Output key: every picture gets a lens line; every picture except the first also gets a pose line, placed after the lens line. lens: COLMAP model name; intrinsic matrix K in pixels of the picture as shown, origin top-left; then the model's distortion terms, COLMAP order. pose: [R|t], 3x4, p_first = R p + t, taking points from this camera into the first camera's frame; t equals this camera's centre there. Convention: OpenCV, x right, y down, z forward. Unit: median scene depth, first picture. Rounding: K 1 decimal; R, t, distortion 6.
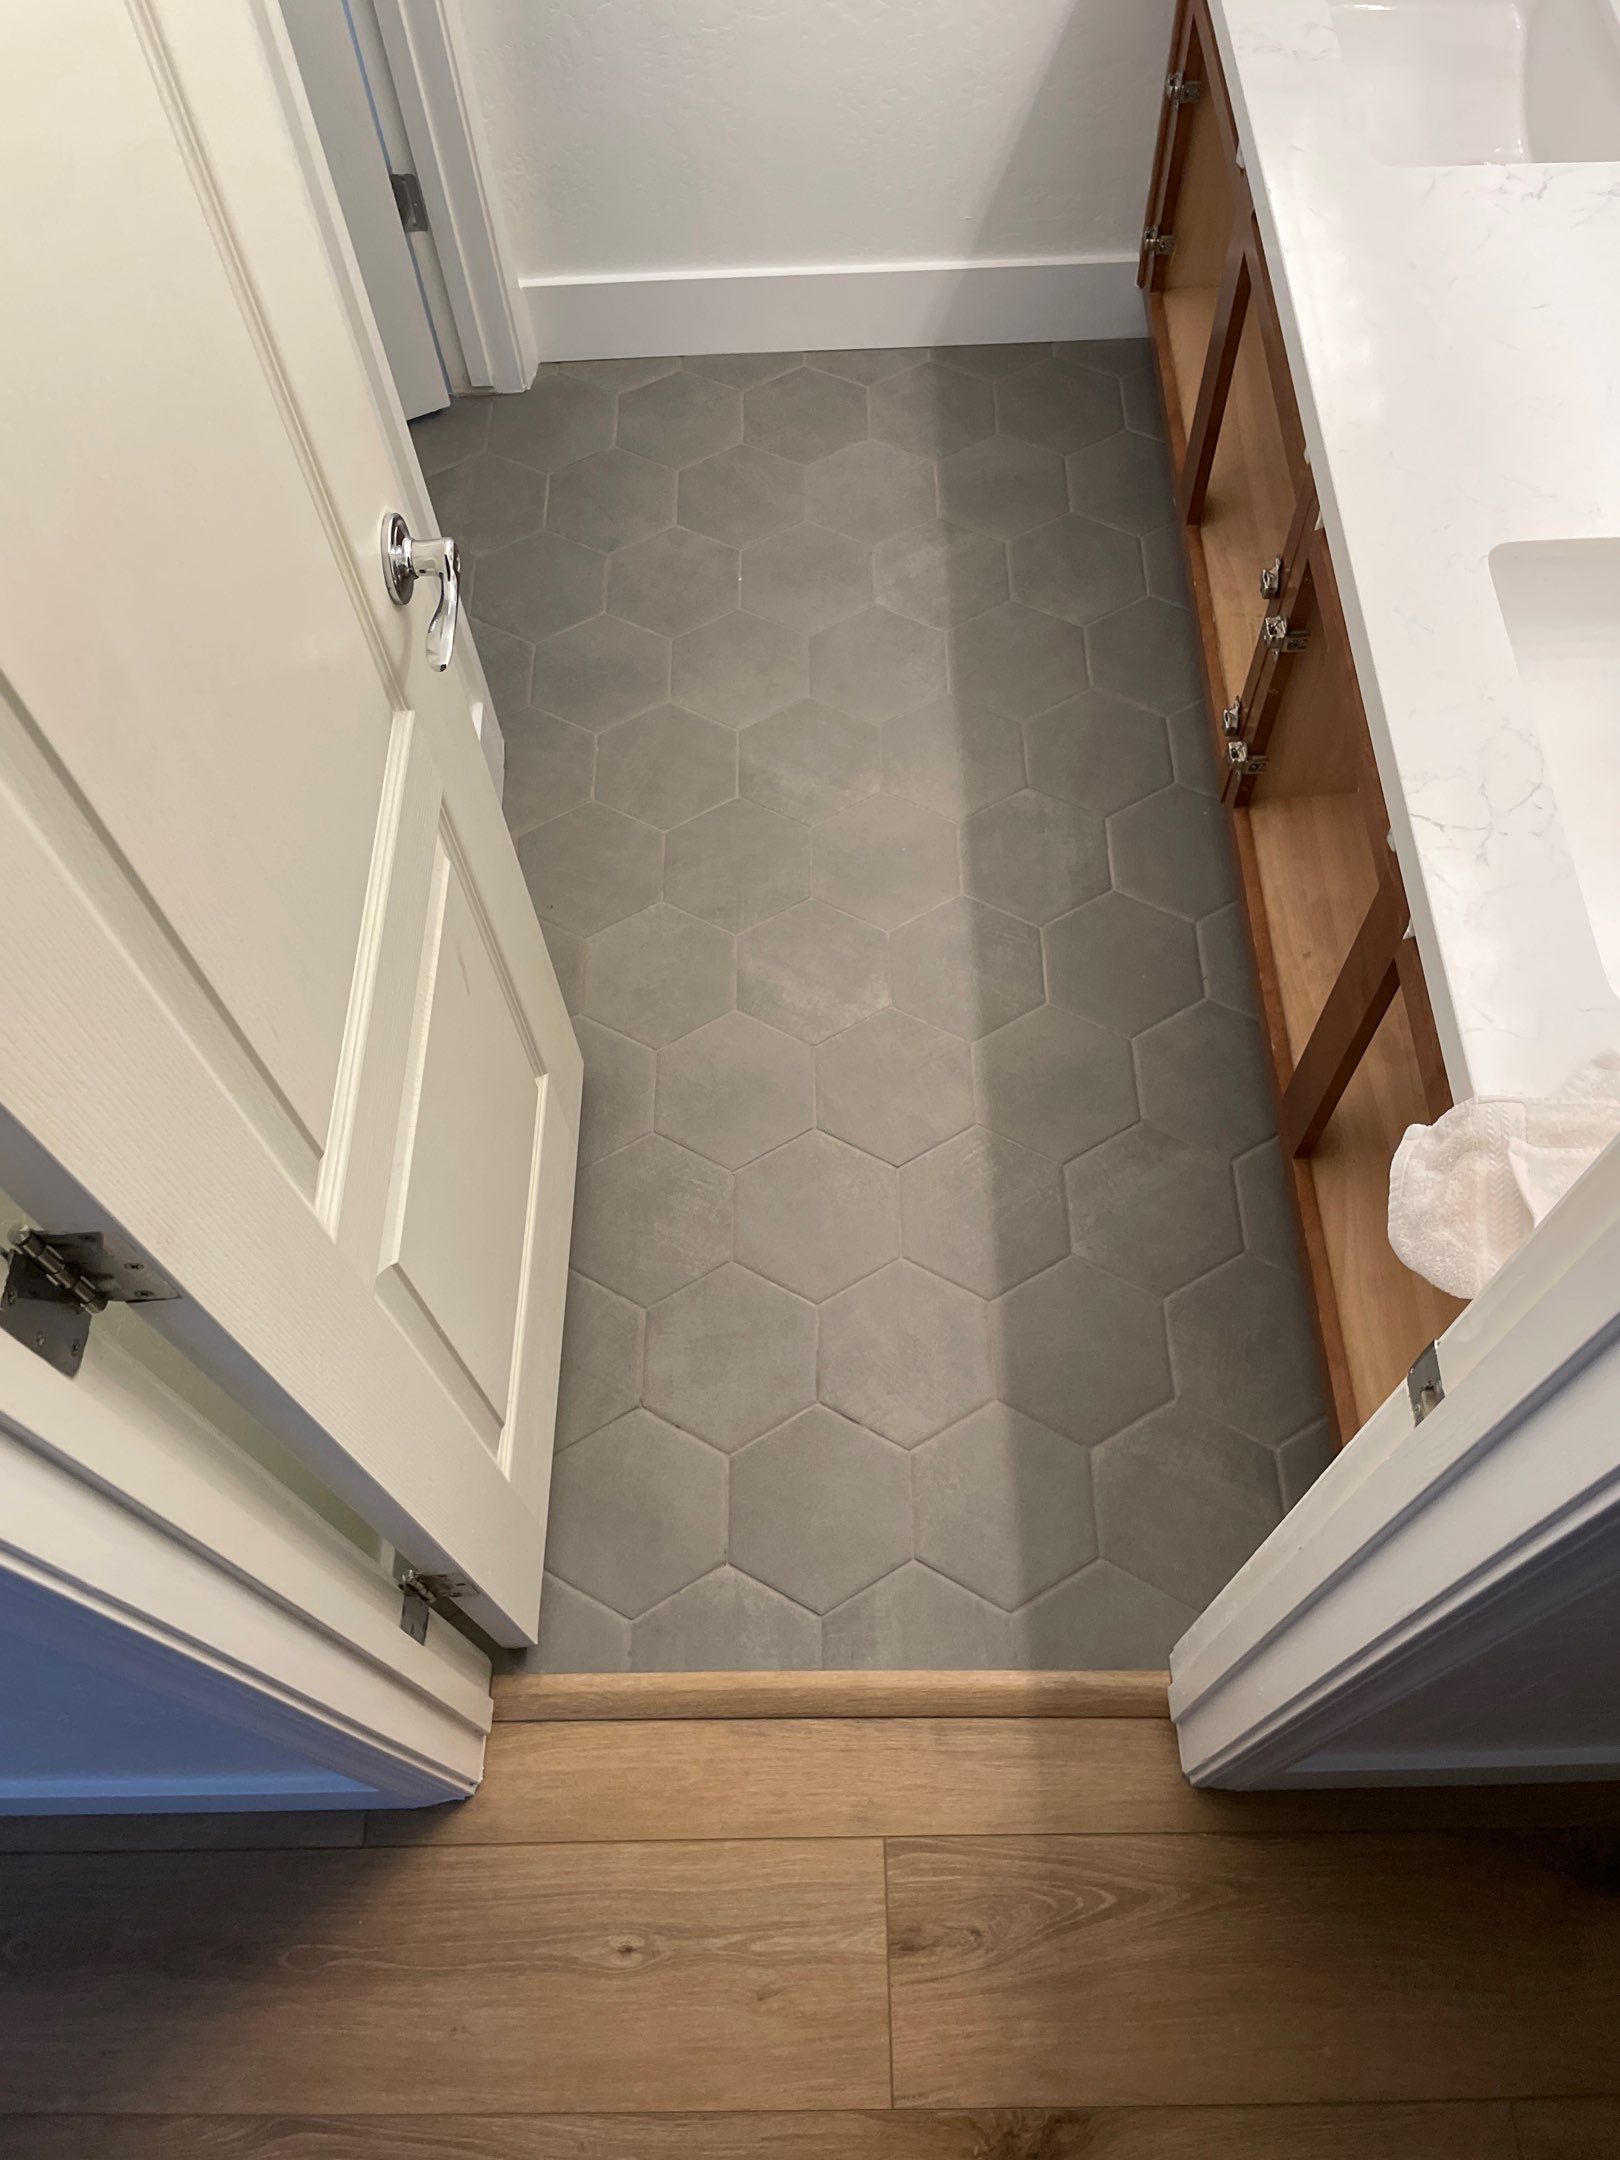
lens RADIAL K [[1669.7, 0, 794.8], [0, 1669.7, 1088.0], [0, 0, 1]] dist [0.077140, -0.098126]
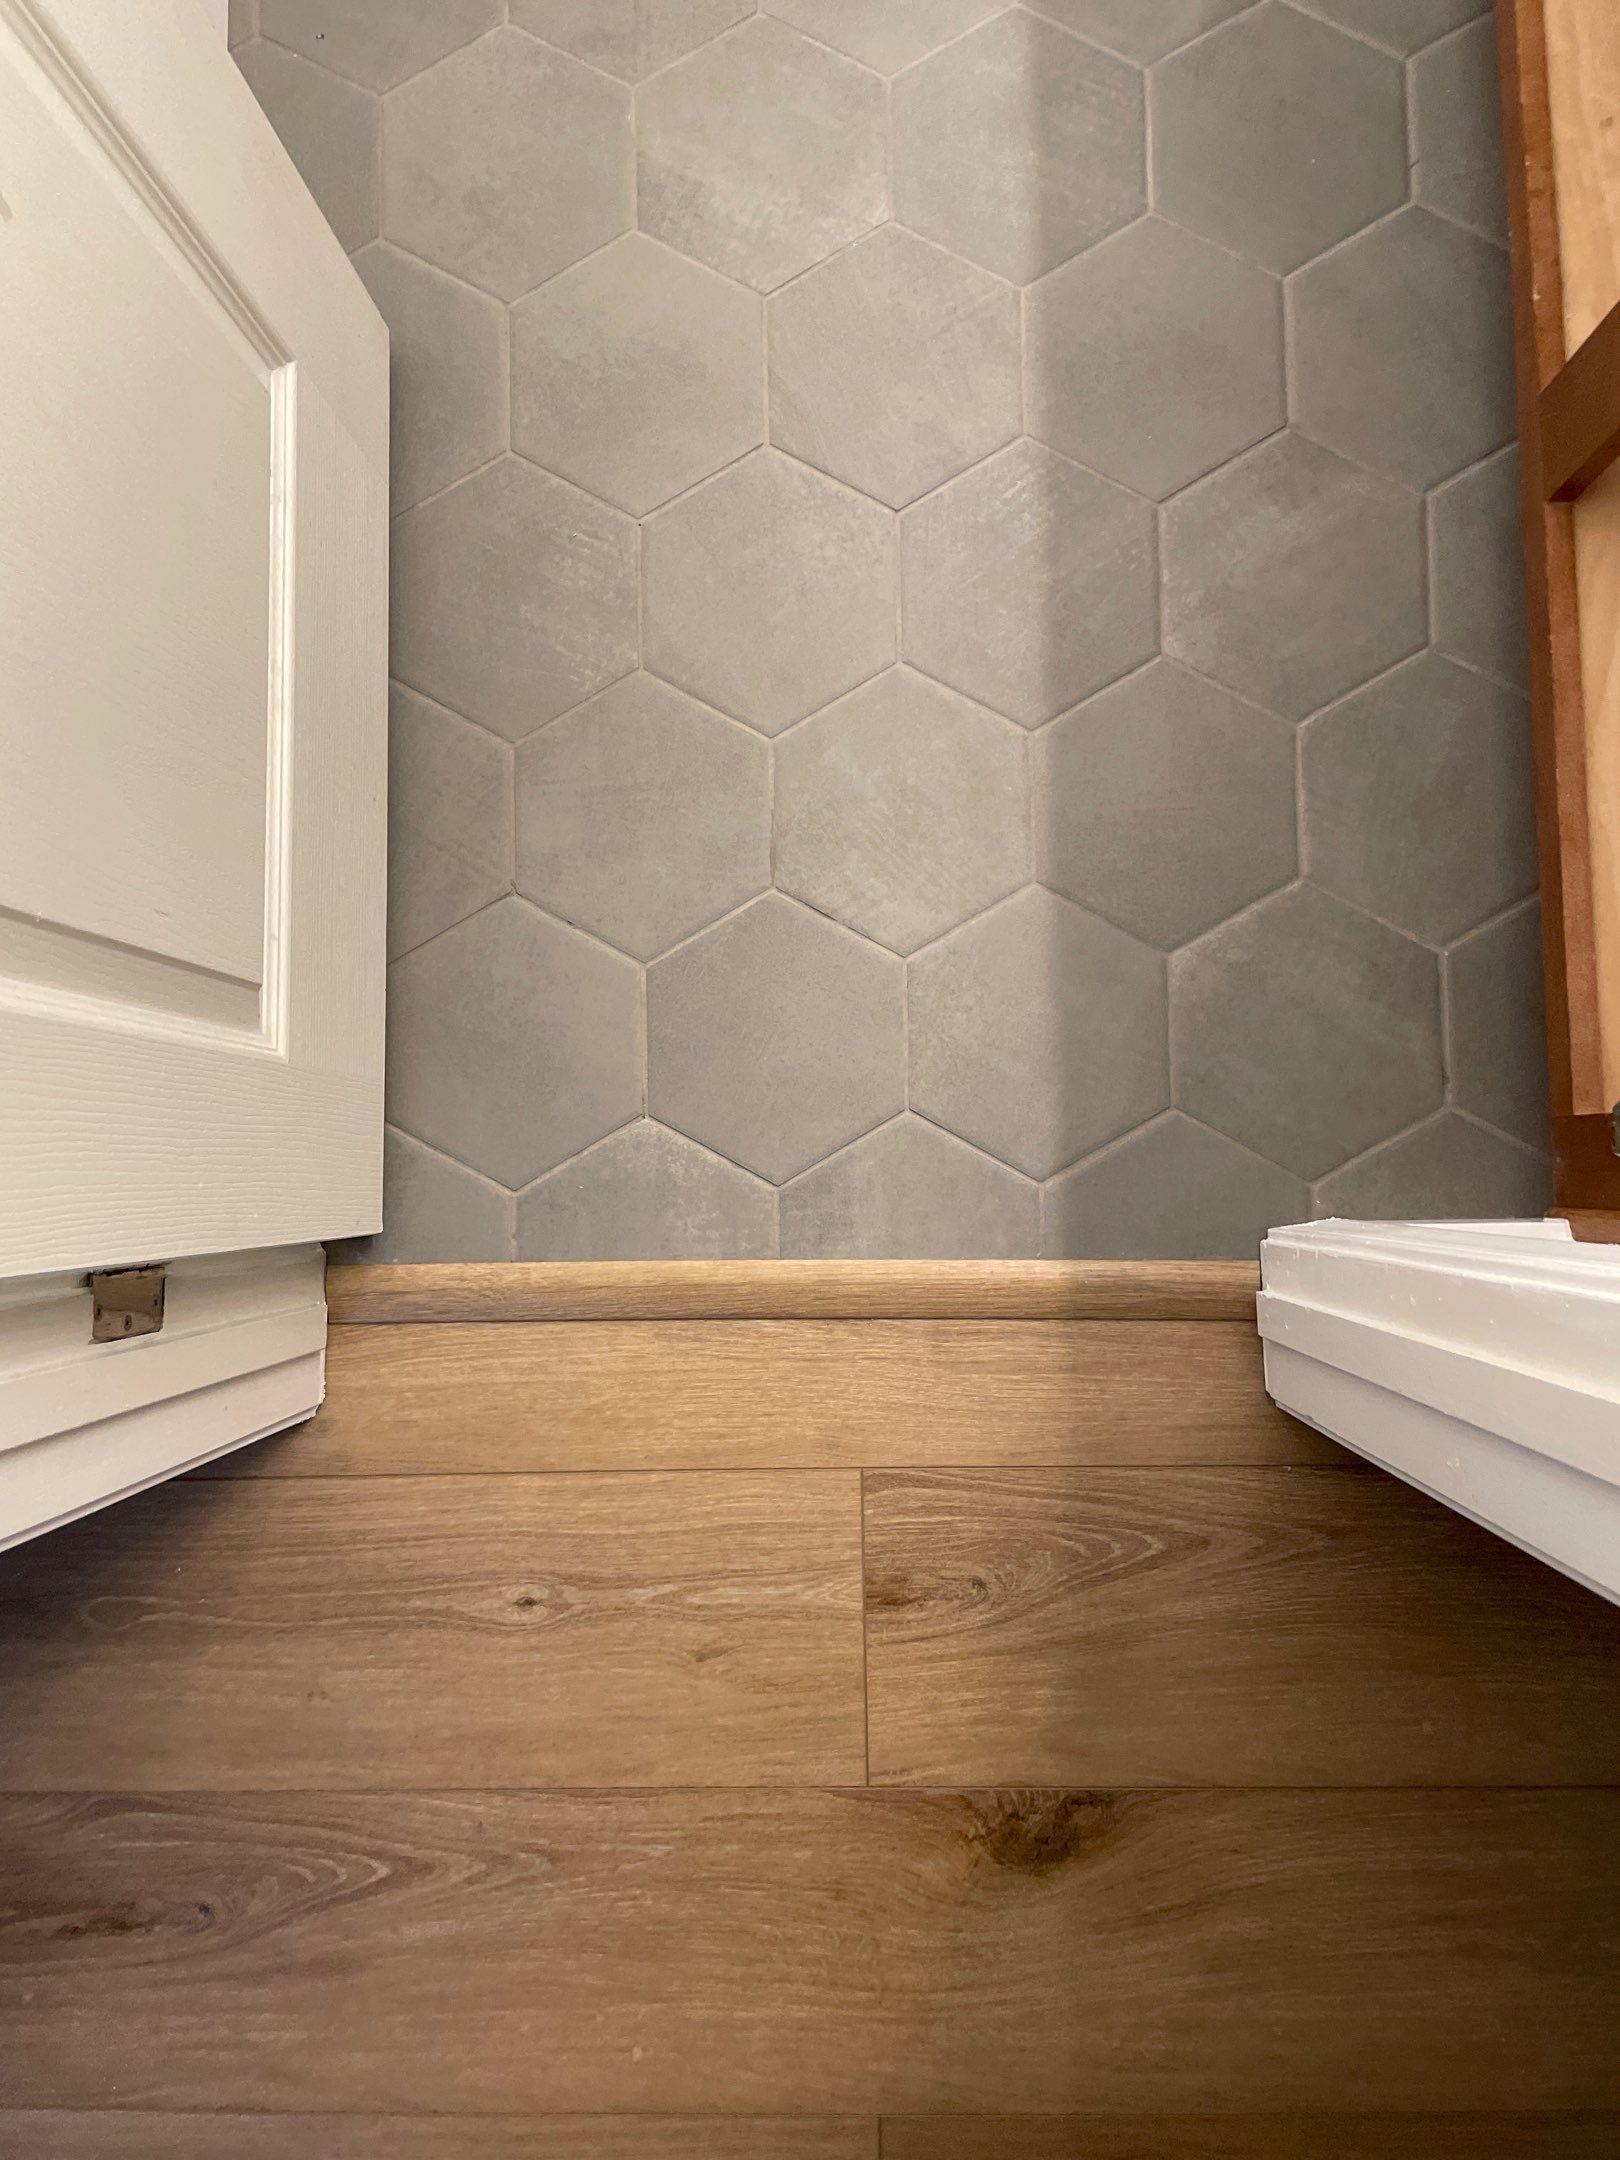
lens RADIAL K [[1669.7, 0, 802.7], [0, 1669.7, 1075.3], [0, 0, 1]] dist [0.077140, -0.098126]
pose [[0.999958, -0.008679, 0.003044, 0.022592], [0.006626, 0.909327, 0.416029, -0.024708], [-0.006378, -0.415991, 0.909346, 0.340070]]
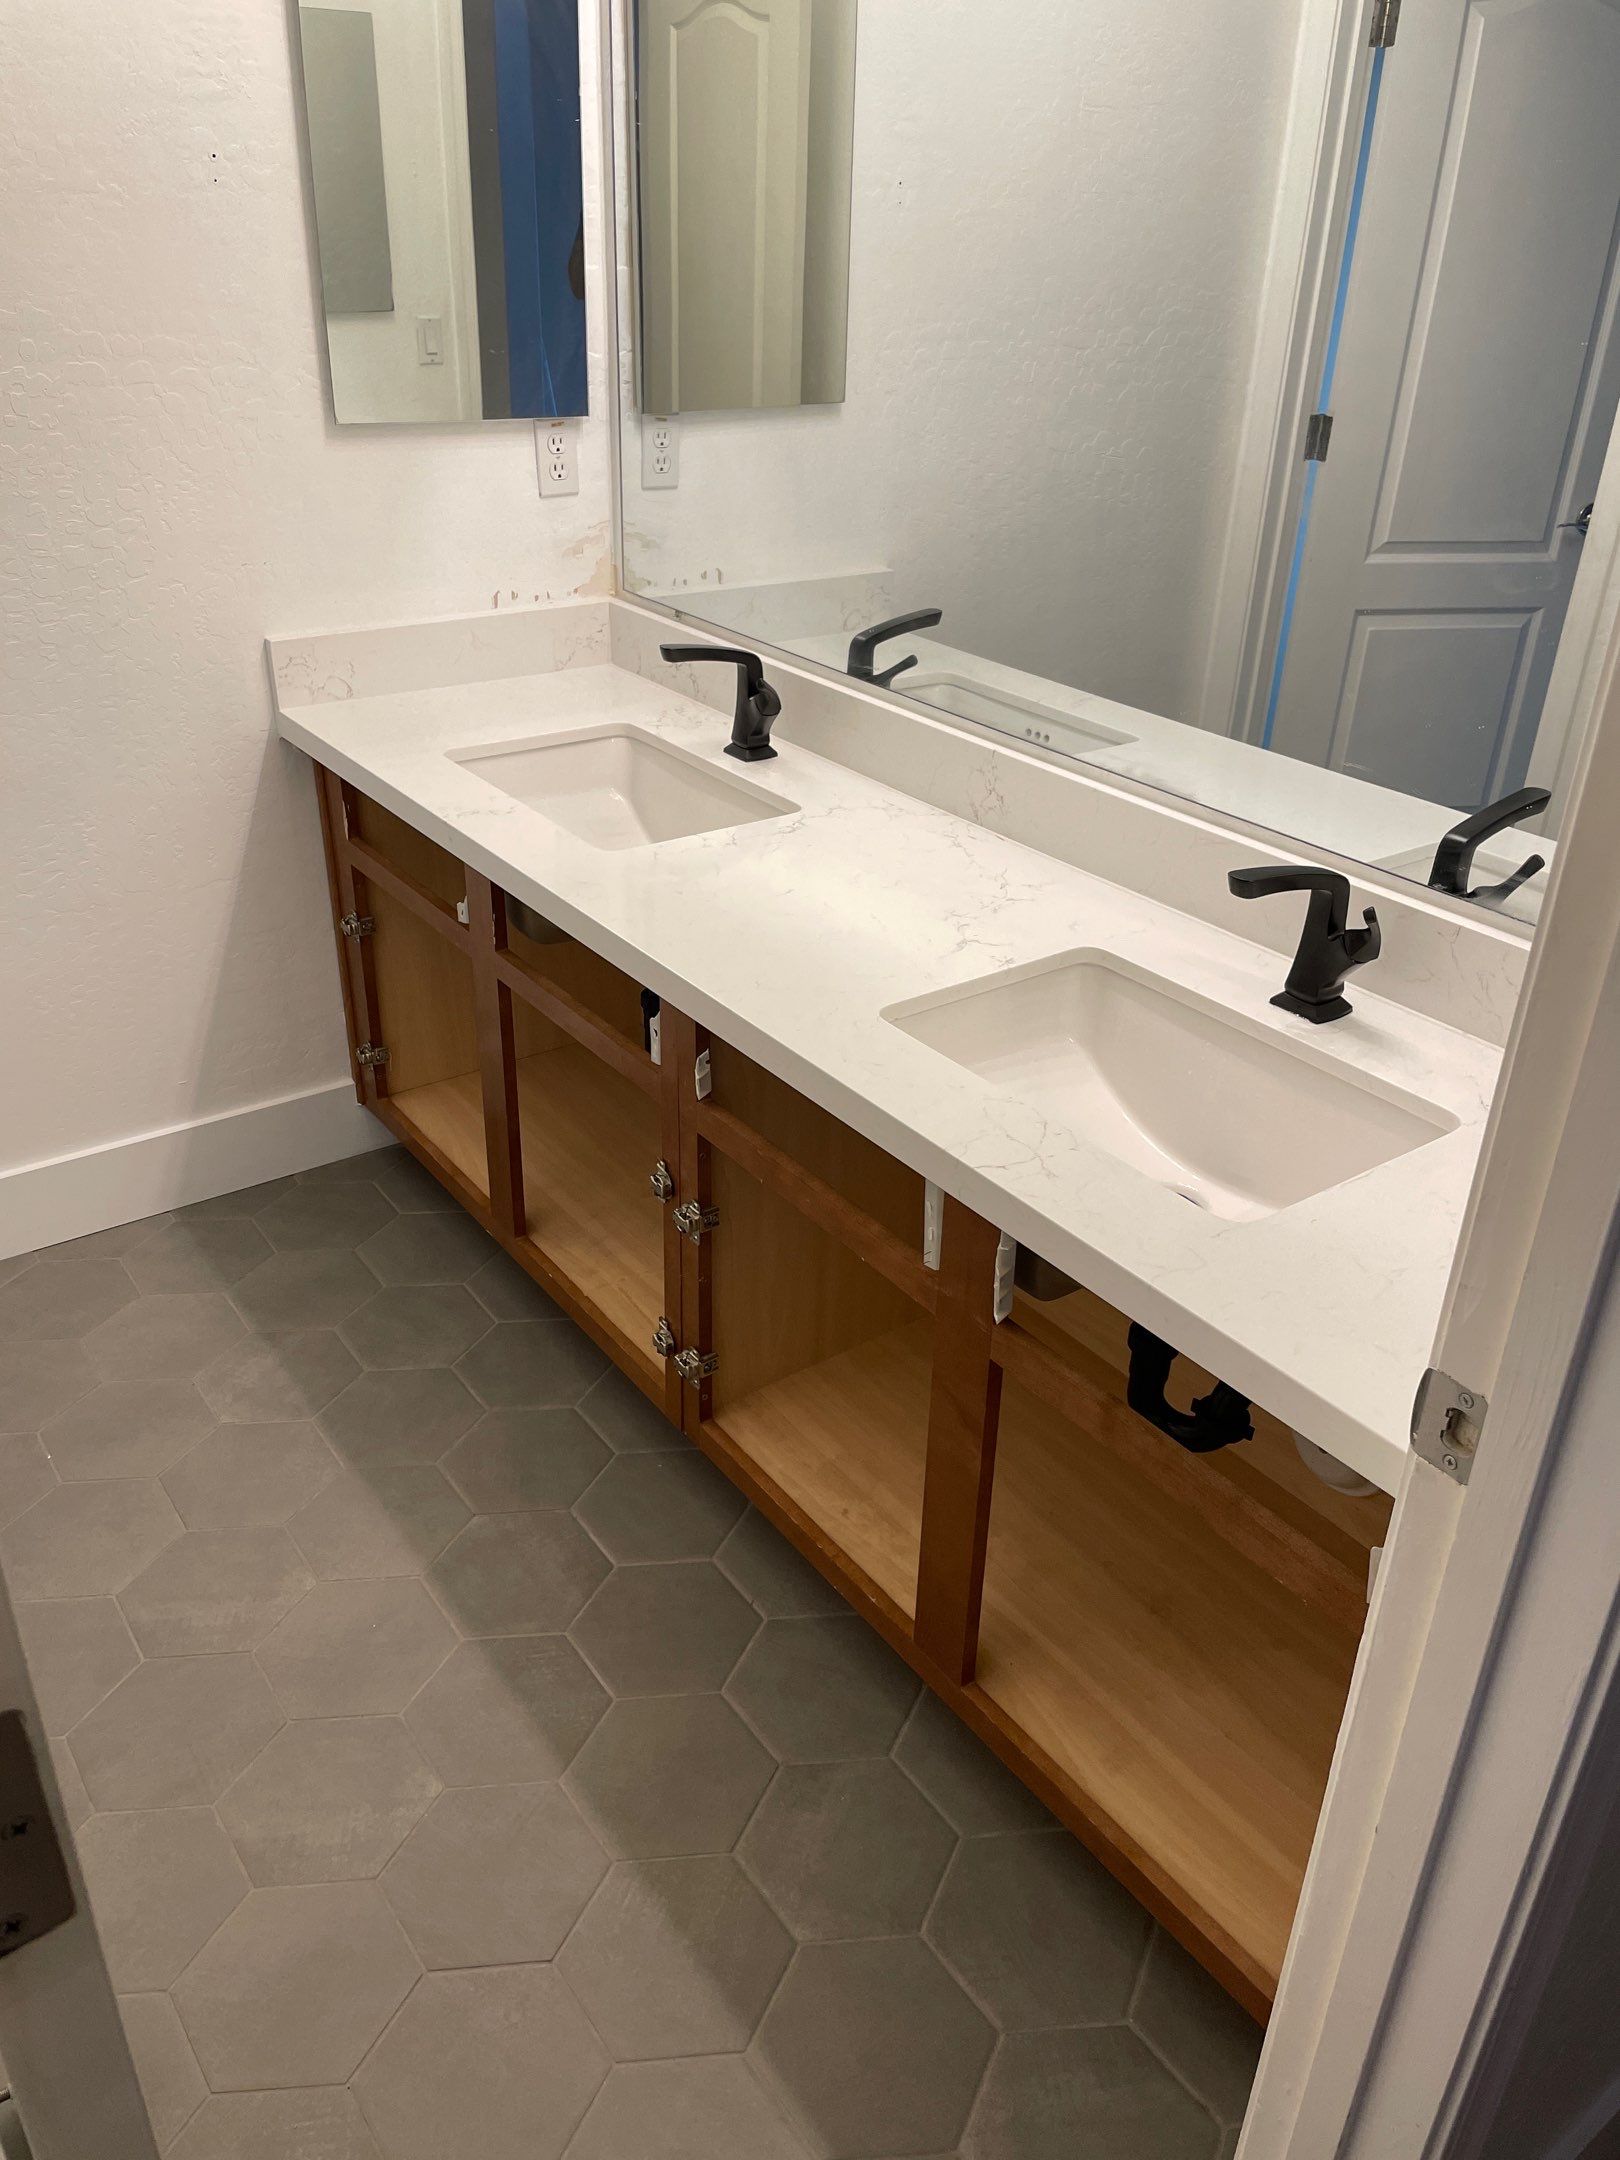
lens RADIAL K [[1669.7, 0, 819.0], [0, 1669.7, 1063.4], [0, 0, 1]] dist [0.077140, -0.098126]
pose [[0.808410, -0.213753, 0.548437, -0.184378], [0.485158, 0.769567, -0.415197, 0.117445], [-0.333309, 0.601728, 0.725830, 0.150996]]
